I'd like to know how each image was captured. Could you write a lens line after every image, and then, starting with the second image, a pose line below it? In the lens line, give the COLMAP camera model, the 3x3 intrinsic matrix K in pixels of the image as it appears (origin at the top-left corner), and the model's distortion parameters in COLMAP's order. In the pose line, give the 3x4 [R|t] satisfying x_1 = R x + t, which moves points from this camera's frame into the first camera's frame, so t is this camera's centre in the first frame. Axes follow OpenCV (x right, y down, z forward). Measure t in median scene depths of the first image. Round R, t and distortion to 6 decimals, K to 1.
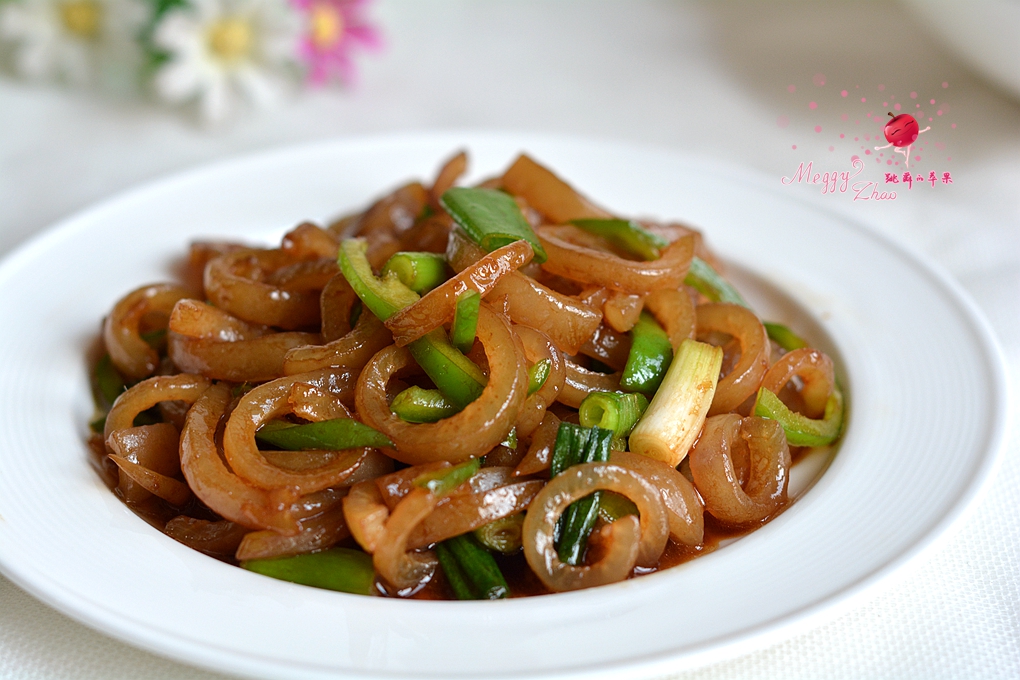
lens RADIAL K [[2673.6, 0, 514.7], [0, 2673.6, 341.7], [0, 0, 1]] dist [-0.123180, 0.000000]
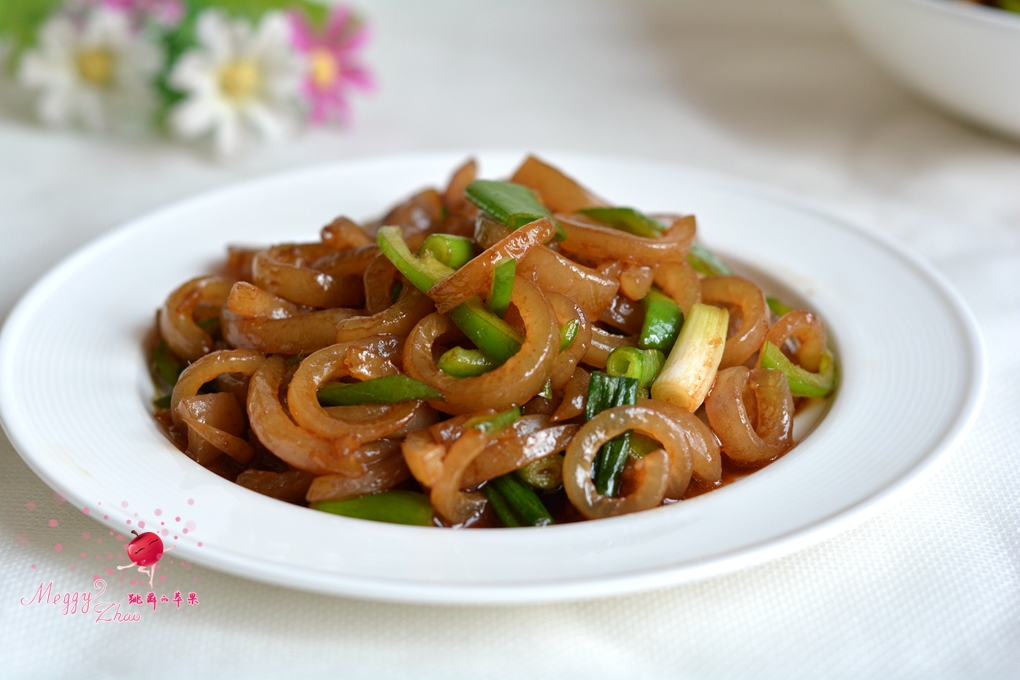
lens RADIAL K [[2673.6, 0, 505.2], [0, 2673.6, 340.2], [0, 0, 1]] dist [-0.123180, 0.000000]
pose [[0.998336, -0.028876, 0.049904, -0.072882], [0.032065, 0.997414, -0.064326, 0.085849], [-0.047917, 0.065820, 0.996680, -0.107403]]
